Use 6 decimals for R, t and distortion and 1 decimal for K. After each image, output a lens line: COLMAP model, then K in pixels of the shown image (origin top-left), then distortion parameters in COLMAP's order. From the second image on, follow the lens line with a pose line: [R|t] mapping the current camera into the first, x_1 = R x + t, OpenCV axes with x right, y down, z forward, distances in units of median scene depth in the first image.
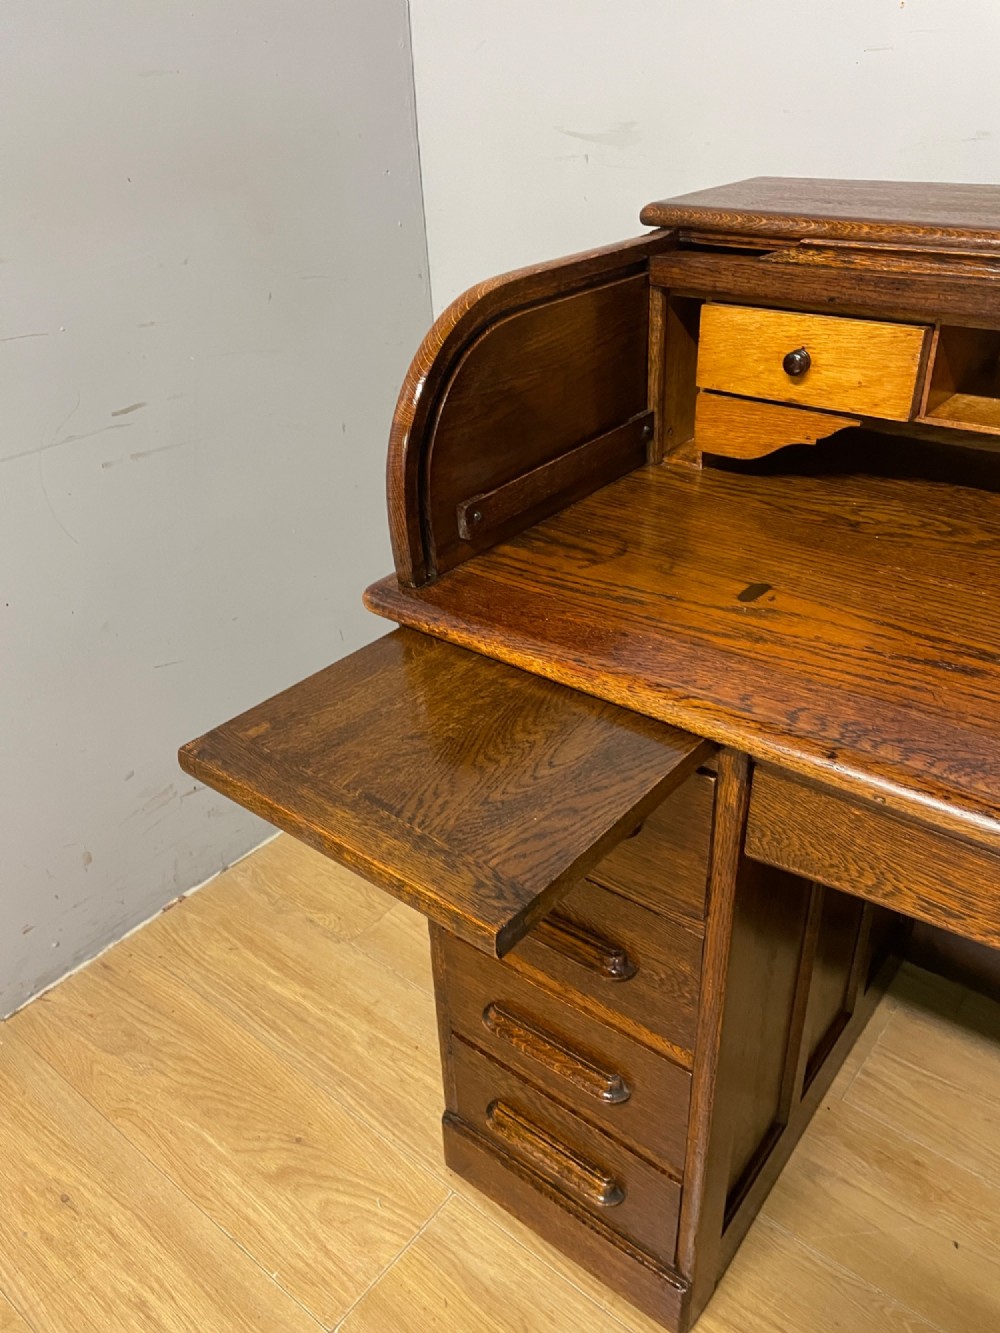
lens RADIAL K [[1014.5, 0, 512.9], [0, 1014.5, 657.1], [0, 0, 1]] dist [0.081830, -0.091133]
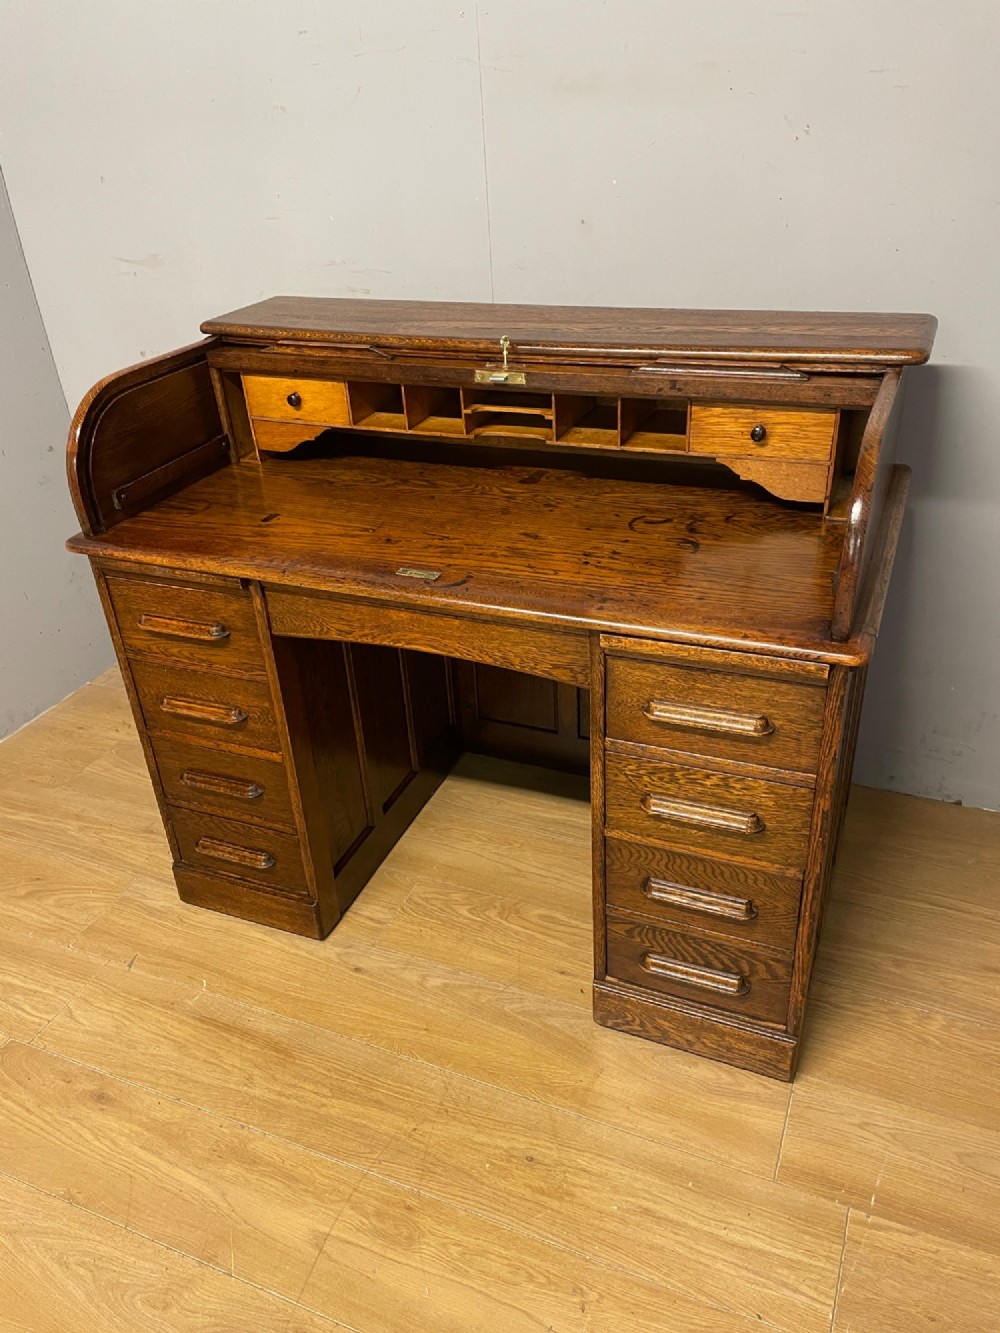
lens RADIAL K [[1003.6, 0, 508.7], [0, 1003.6, 665.8], [0, 0, 1]] dist [0.093010, -0.116432]
pose [[0.963651, -0.149220, 0.221607, 0.192173], [0.151531, 0.988430, 0.006637, 0.273994], [-0.220033, 0.027185, 0.975114, -1.018822]]
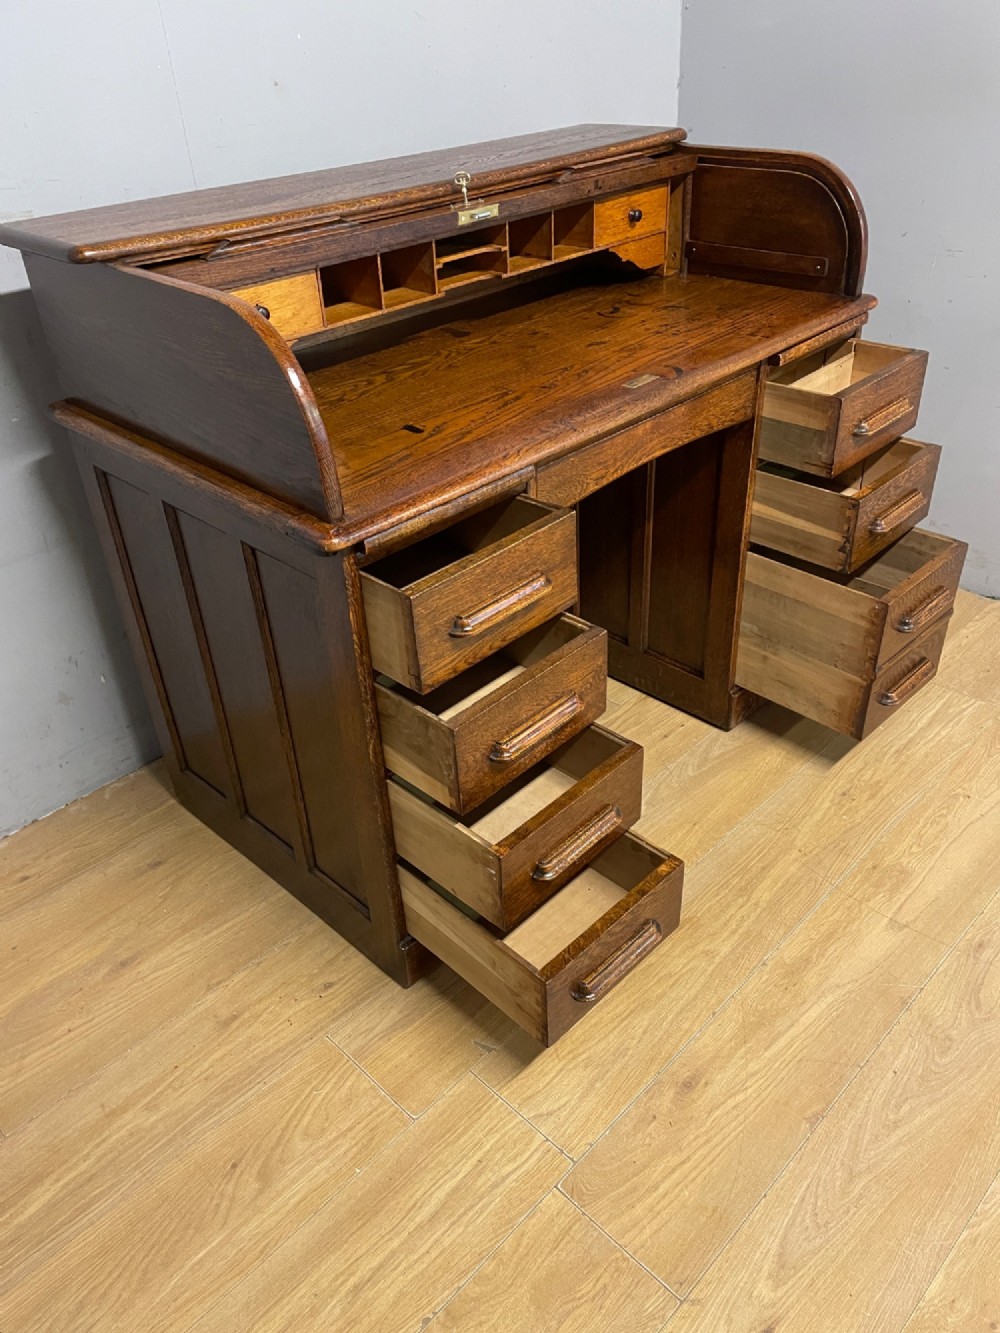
lens RADIAL K [[1003.6, 0, 506.6], [0, 1003.6, 668.2], [0, 0, 1]] dist [0.093010, -0.116432]
pose [[0.110106, -0.529247, 0.841293, -1.280848], [0.535447, 0.744697, 0.398402, -0.331175], [-0.837361, 0.406601, 0.365379, 0.399442]]
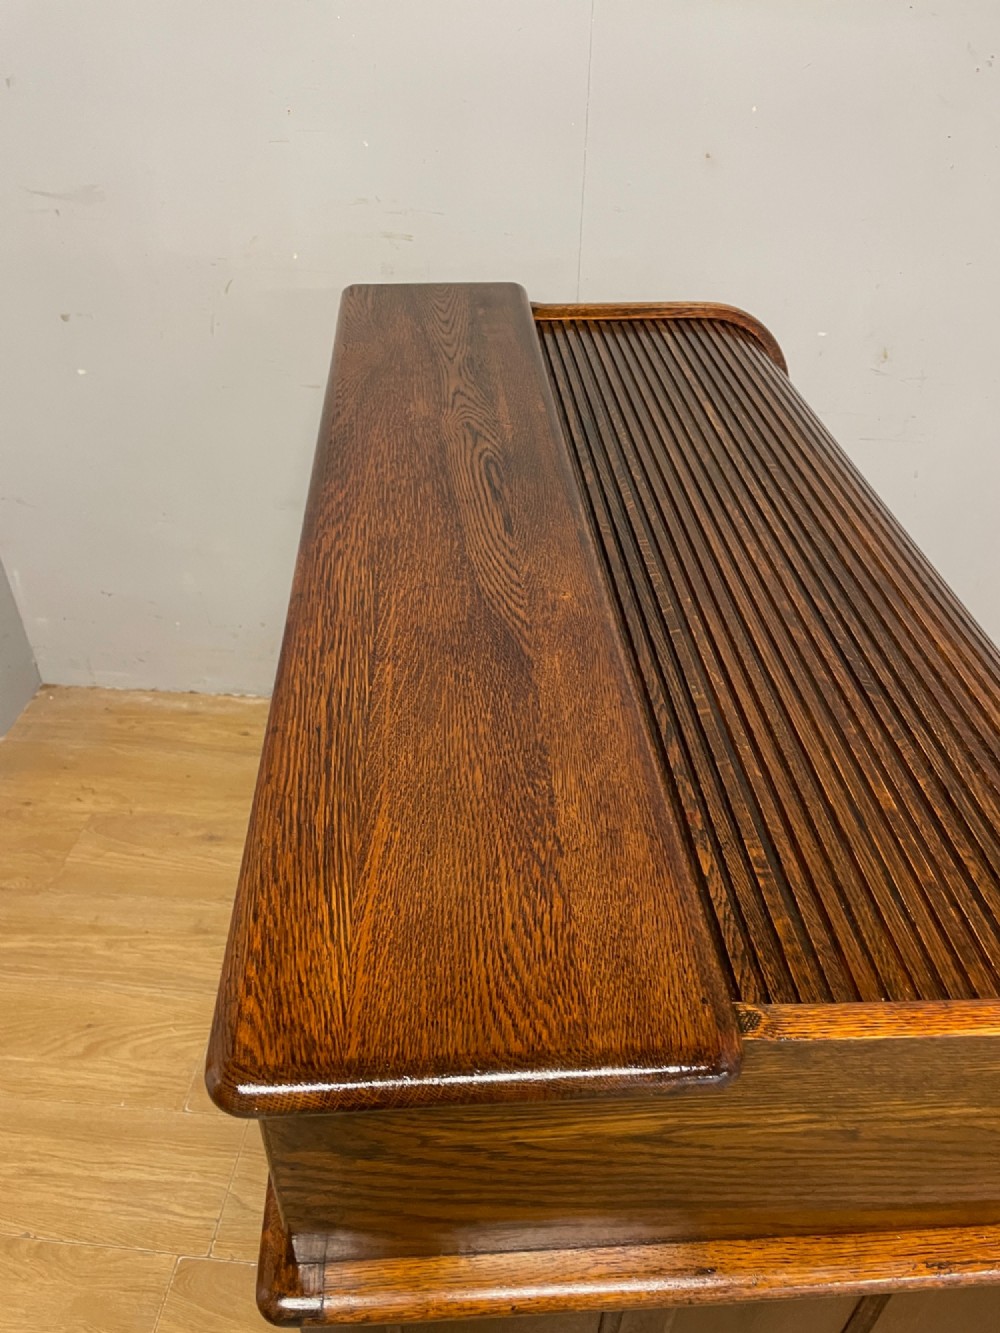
lens RADIAL K [[1003.6, 0, 494.6], [0, 1003.6, 669.9], [0, 0, 1]] dist [0.093010, -0.116432]
pose [[0.840240, -0.296611, 0.453894, -0.458295], [0.244040, 0.954404, 0.171923, -0.156155], [-0.484192, -0.033688, 0.874313, -0.402769]]
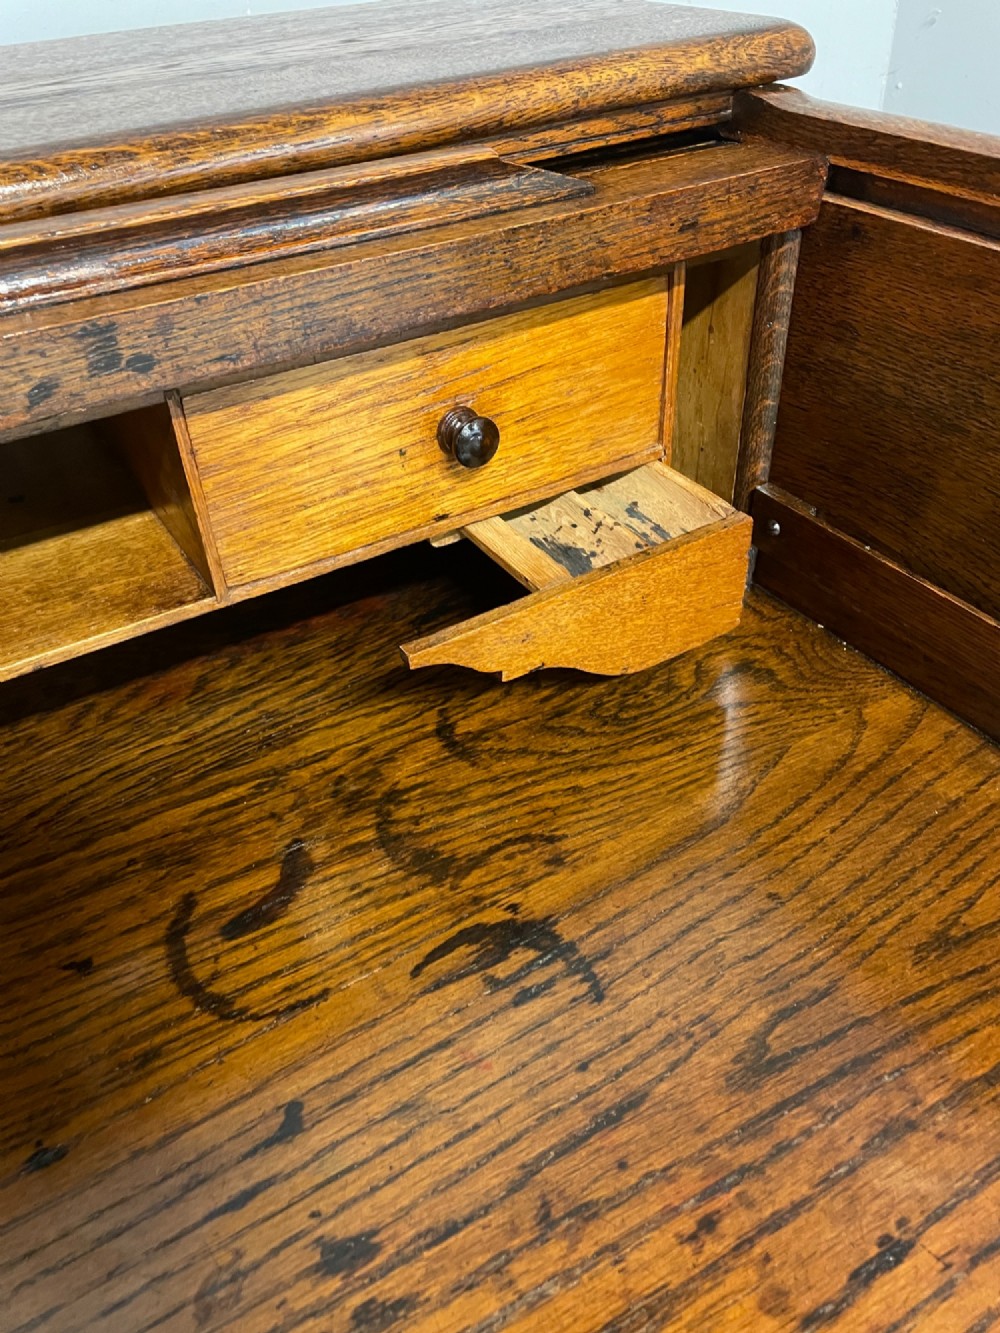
lens RADIAL K [[1014.5, 0, 504.3], [0, 1014.5, 657.2], [0, 0, 1]] dist [0.081830, -0.091133]
pose [[0.347803, -0.563424, 0.749391, 0.648389], [0.492965, 0.789785, 0.365001, -0.125177], [-0.797508, 0.242475, 0.552438, 0.321640]]
